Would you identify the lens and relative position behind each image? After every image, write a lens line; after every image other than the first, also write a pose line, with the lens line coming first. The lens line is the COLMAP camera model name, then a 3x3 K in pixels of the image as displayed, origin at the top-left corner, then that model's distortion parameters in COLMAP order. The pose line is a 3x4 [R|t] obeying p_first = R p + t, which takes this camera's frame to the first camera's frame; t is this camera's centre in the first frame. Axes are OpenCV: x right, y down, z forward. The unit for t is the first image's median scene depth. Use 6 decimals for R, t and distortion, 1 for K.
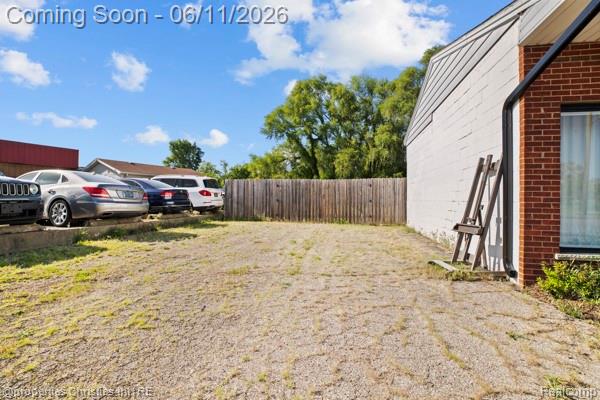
lens RADIAL K [[281.0, 0, 299.0], [0, 281.0, 197.9], [0, 0, 1]] dist [-0.014556, 0.000581]
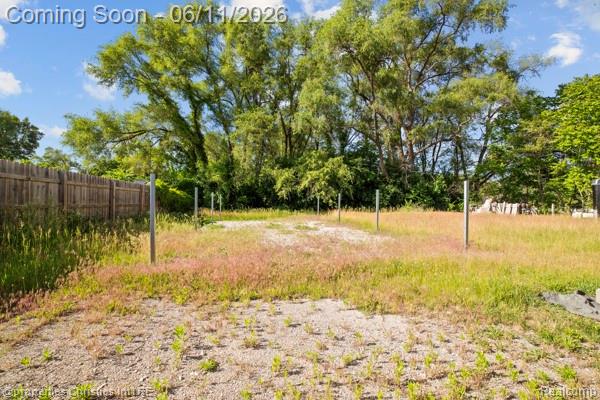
lens RADIAL K [[281.0, 0, 299.3], [0, 281.0, 202.6], [0, 0, 1]] dist [-0.014556, 0.000581]
pose [[0.942418, -0.000360, 0.334436, 0.183959], [-0.001830, 0.999979, 0.006233, 0.010673], [-0.334431, -0.006486, 0.942398, 1.136824]]
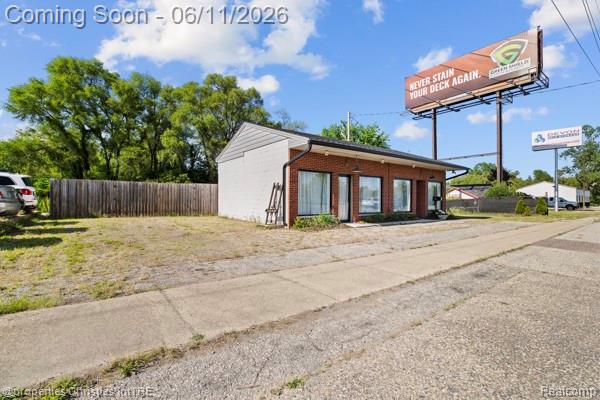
lens RADIAL K [[281.0, 0, 298.4], [0, 281.0, 198.2], [0, 0, 1]] dist [-0.014556, 0.000581]
pose [[0.694005, -0.001580, 0.719969, -0.368789], [-0.006563, 0.999942, 0.008521, -0.009454], [-0.719941, -0.010639, 0.693954, -0.331598]]
